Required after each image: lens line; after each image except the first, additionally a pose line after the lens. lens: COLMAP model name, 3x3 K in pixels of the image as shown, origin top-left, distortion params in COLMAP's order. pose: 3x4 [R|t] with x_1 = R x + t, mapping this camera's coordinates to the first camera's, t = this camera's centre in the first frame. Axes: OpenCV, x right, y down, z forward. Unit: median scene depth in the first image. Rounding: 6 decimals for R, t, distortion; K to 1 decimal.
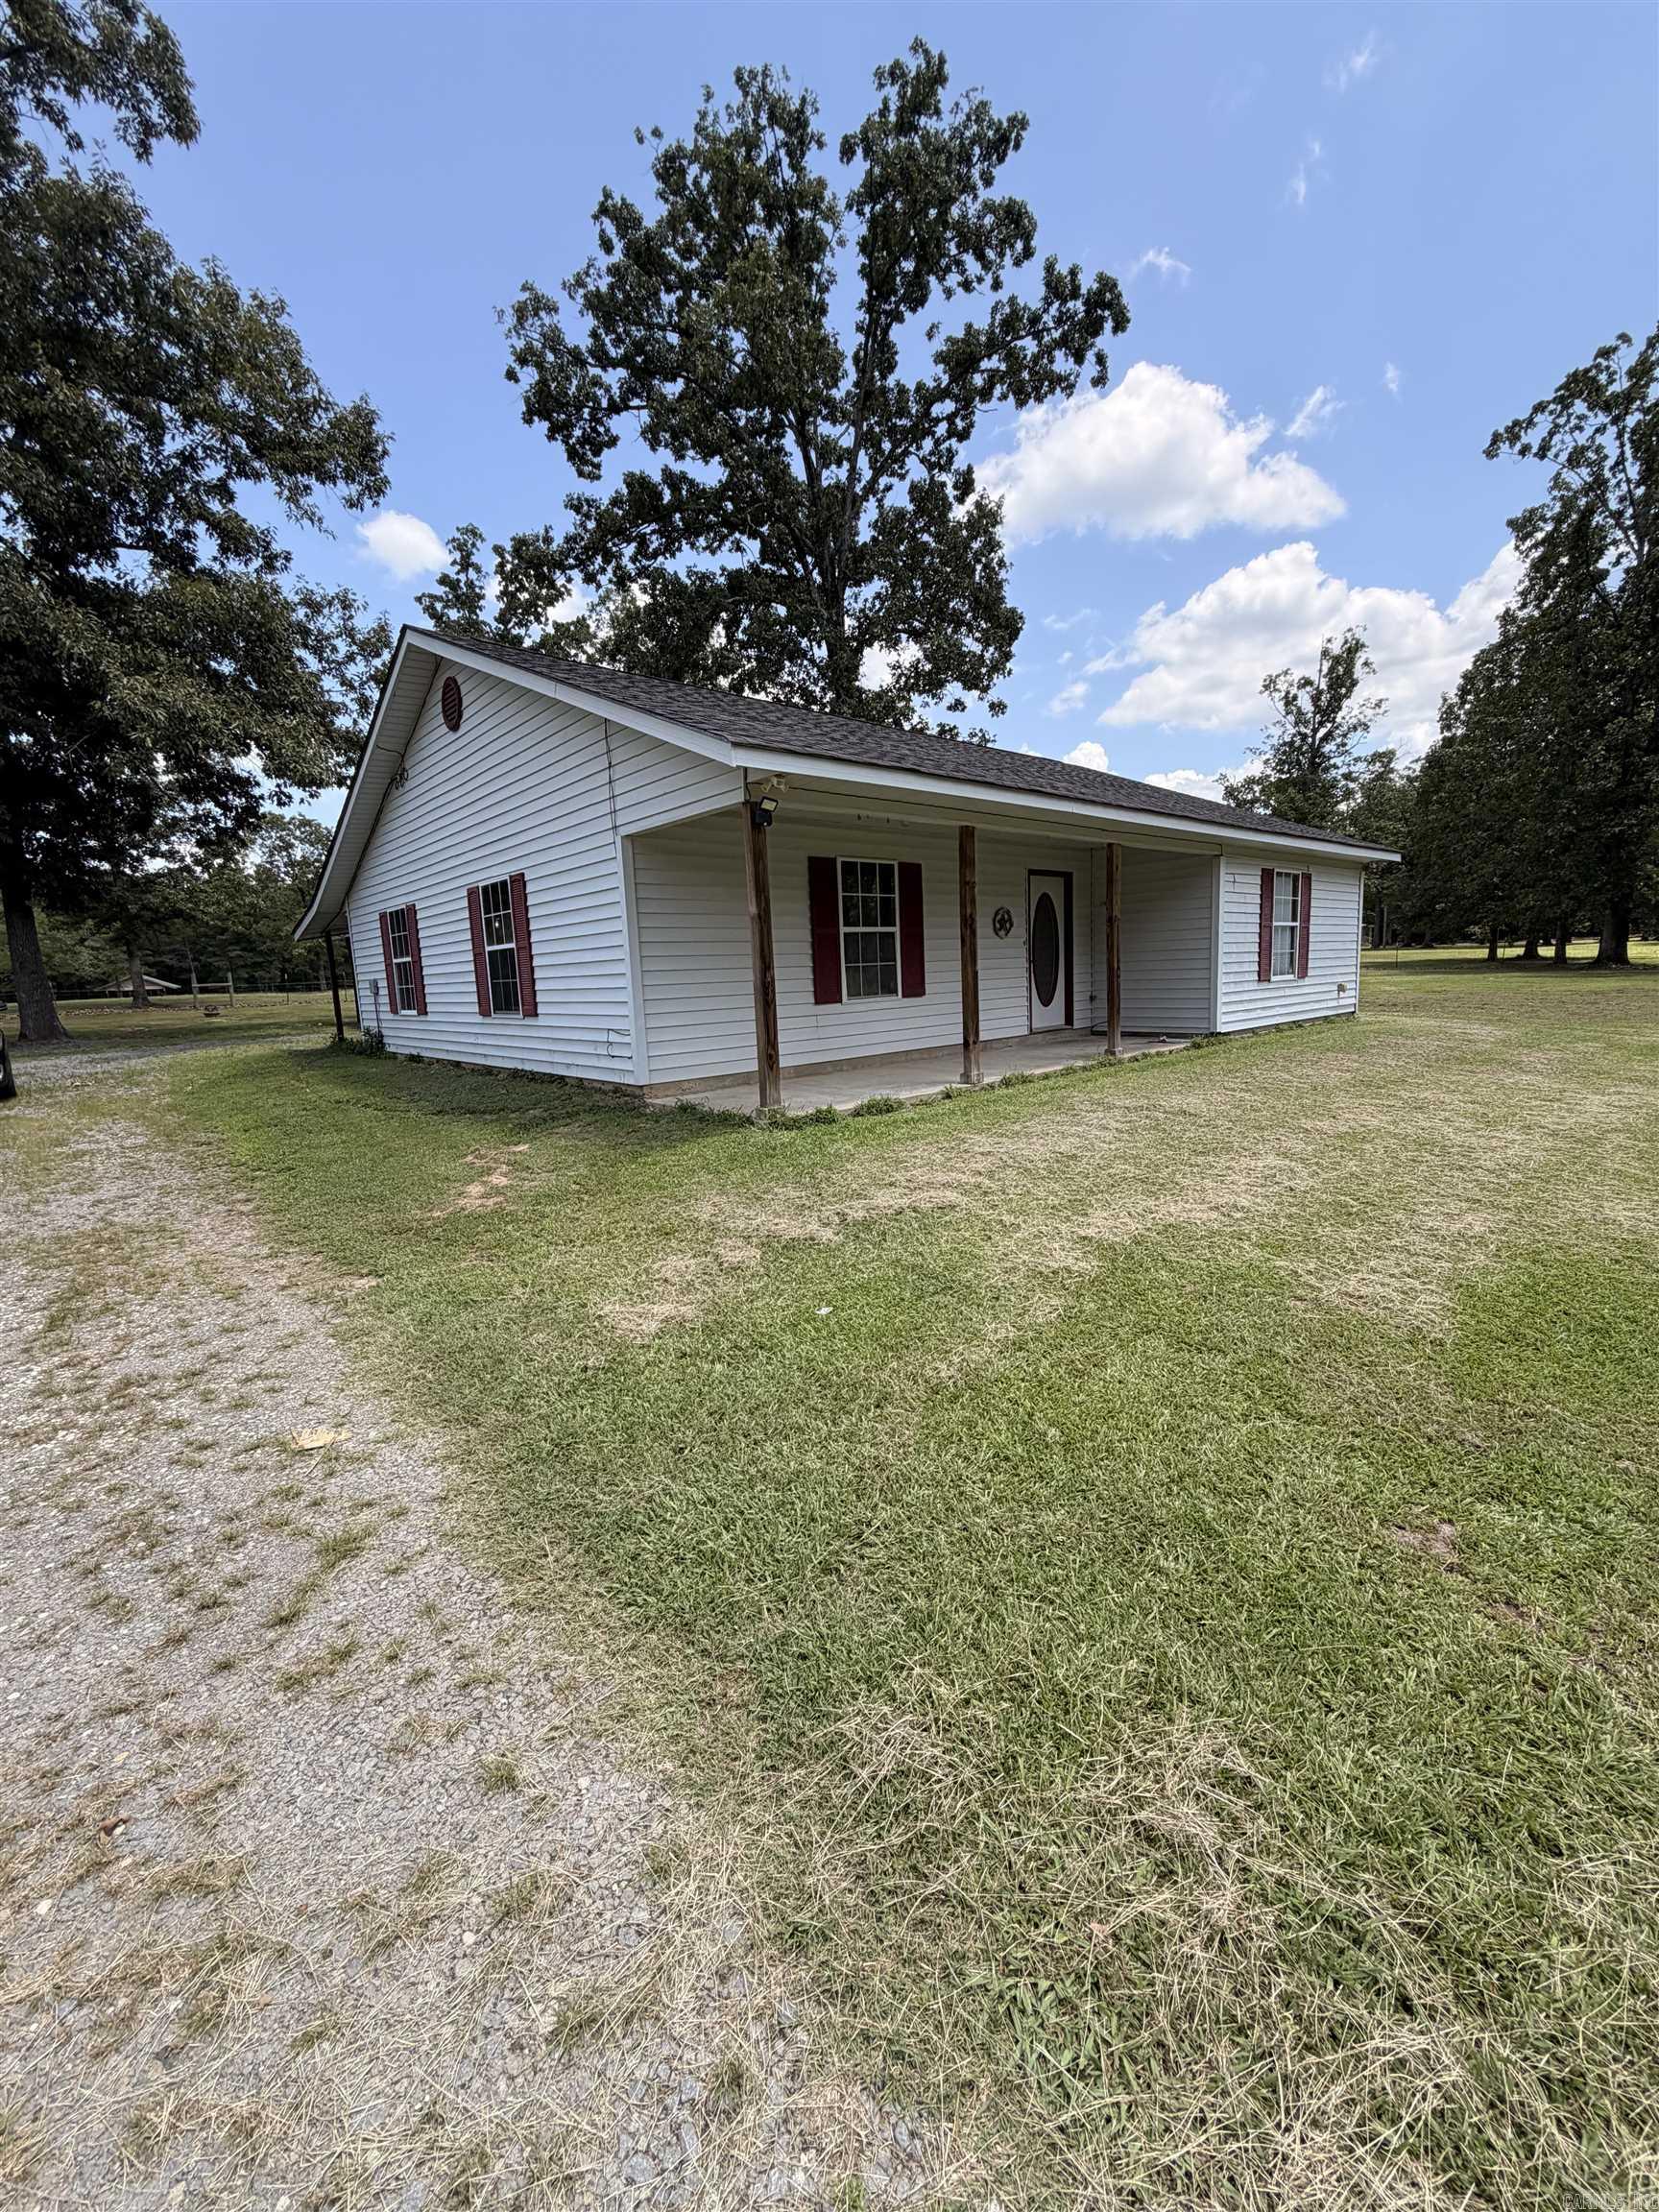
lens RADIAL K [[890.1, 0, 829.5], [0, 890.1, 1106.0], [0, 0, 1]] dist [0.000492, 0.000009]
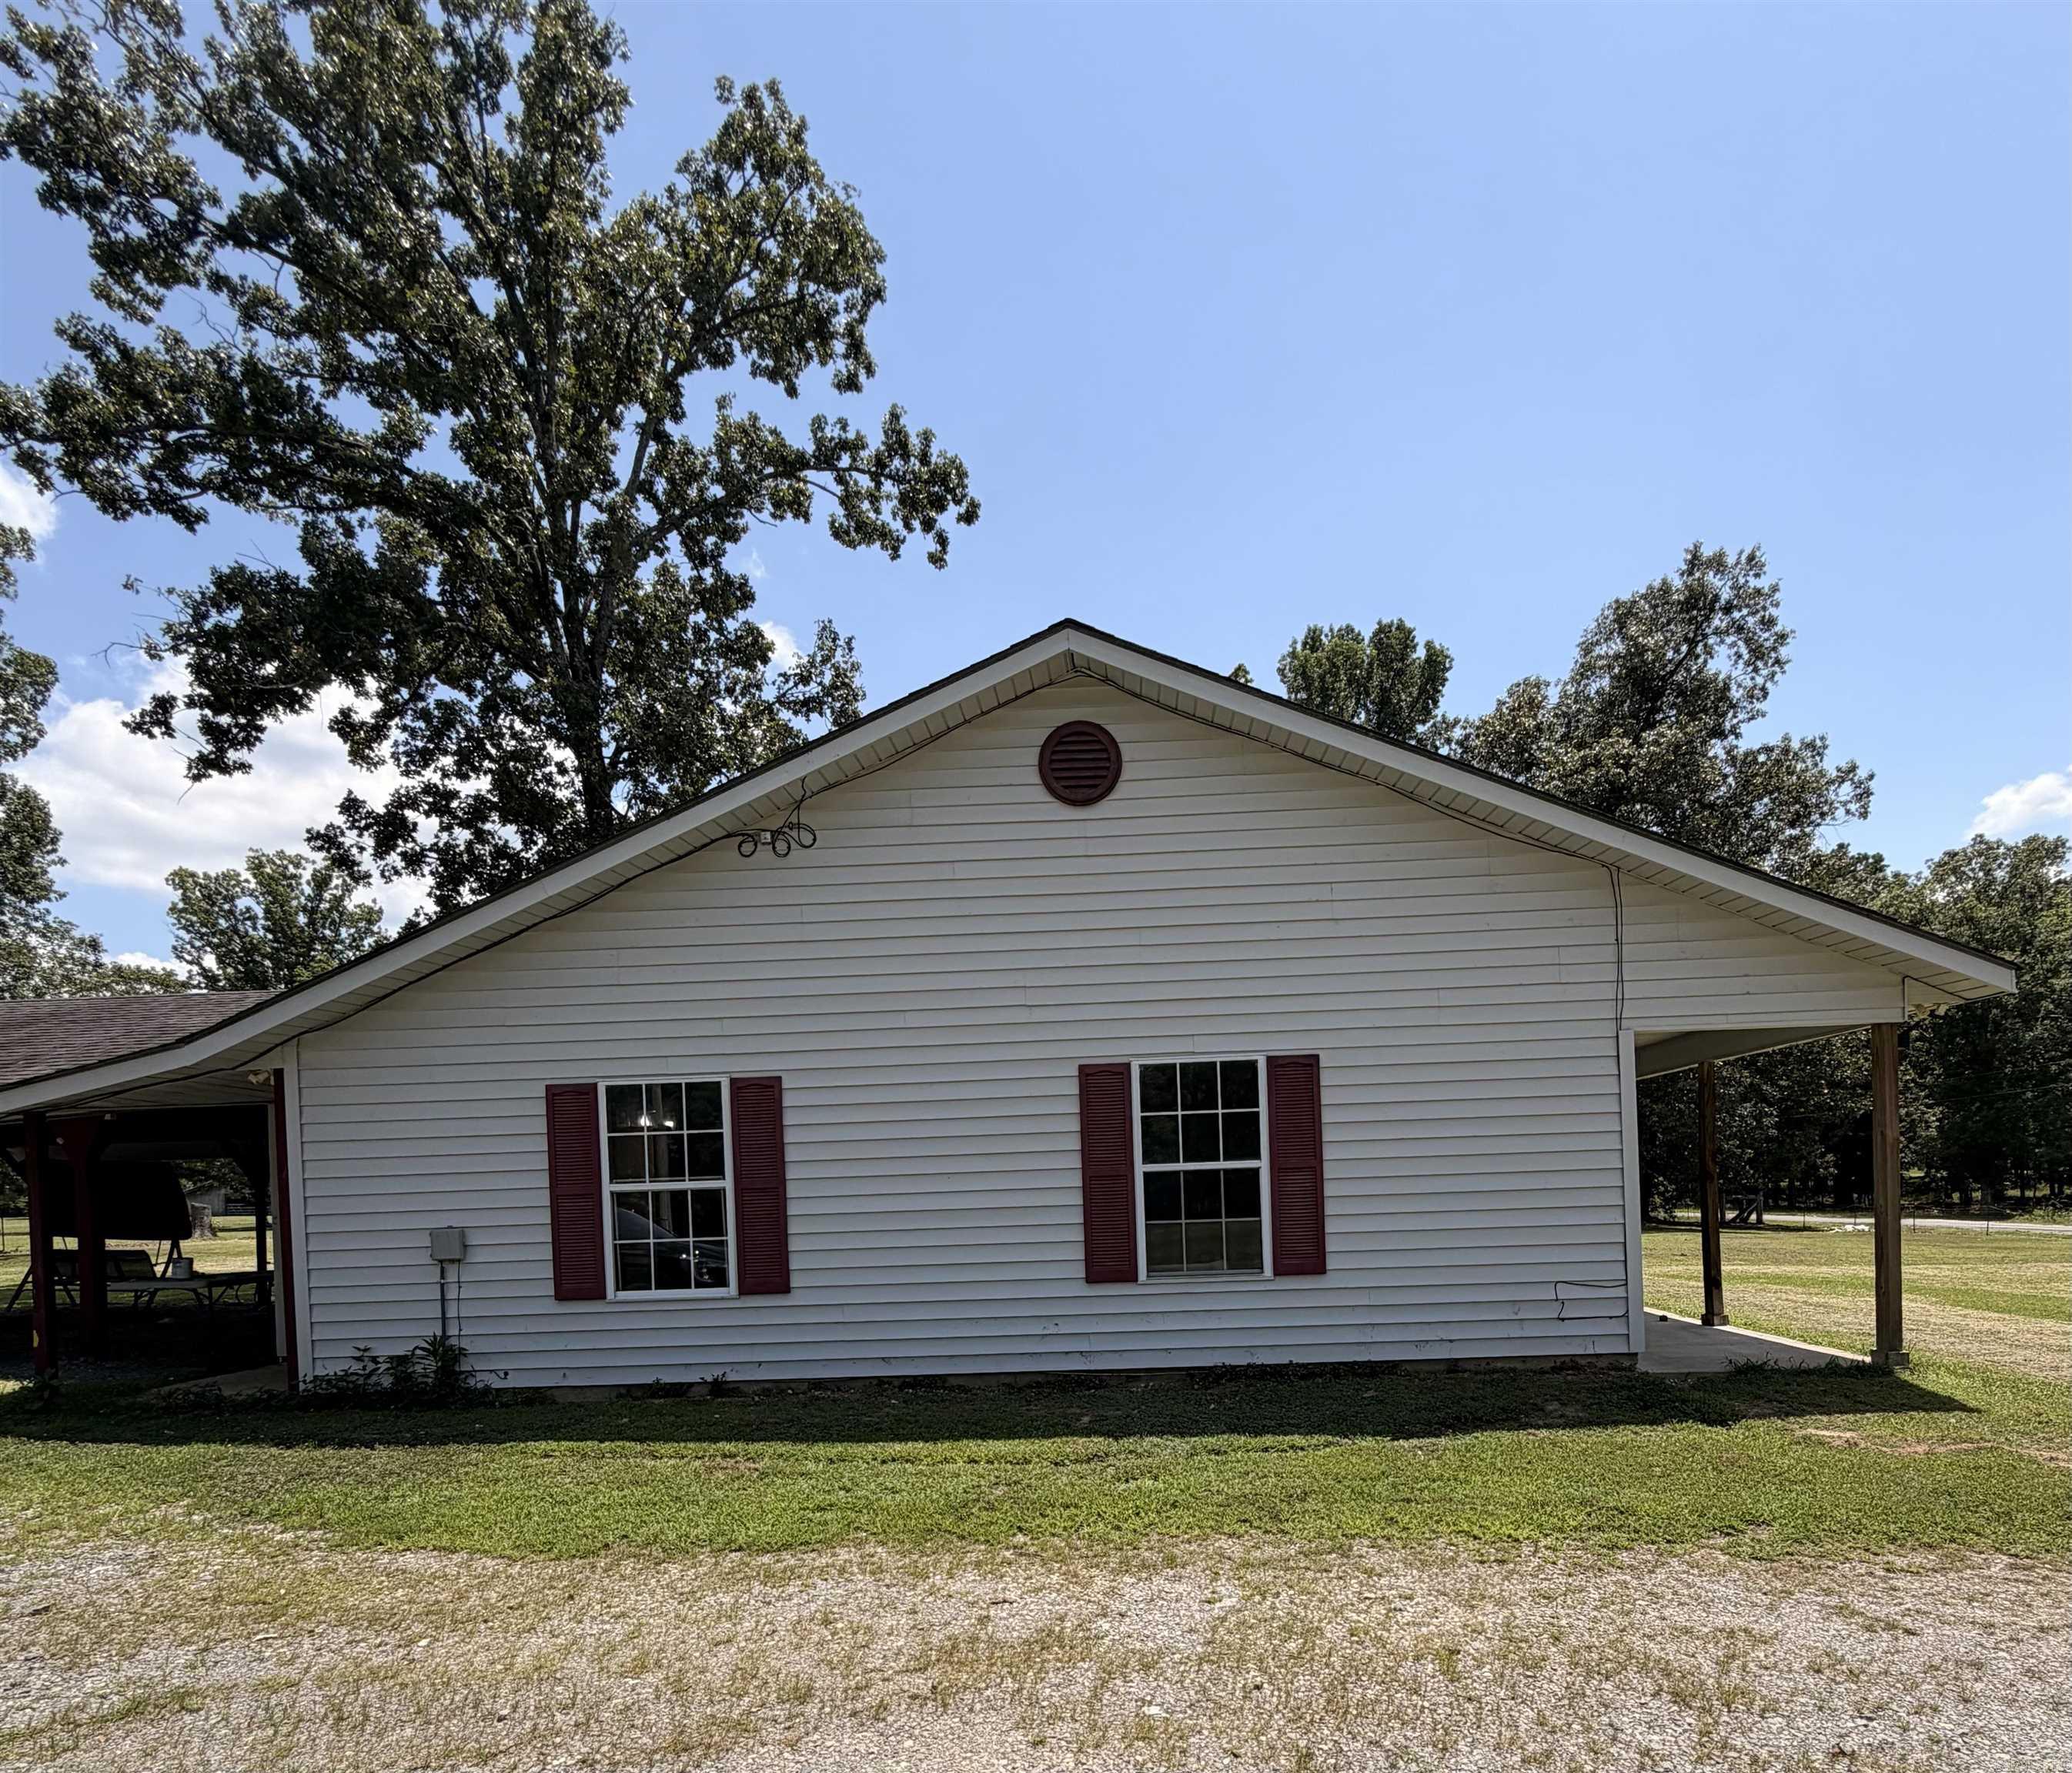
lens RADIAL K [[1190.0, 0, 1036.2], [0, 1190.0, 1224.1], [0, 0, 1]] dist [-0.000380, -0.003294]
pose [[0.674117, 0.003424, 0.738617, -0.768365], [0.115617, 0.987173, -0.110096, -0.045838], [-0.729520, 0.159614, 0.665074, 0.398315]]
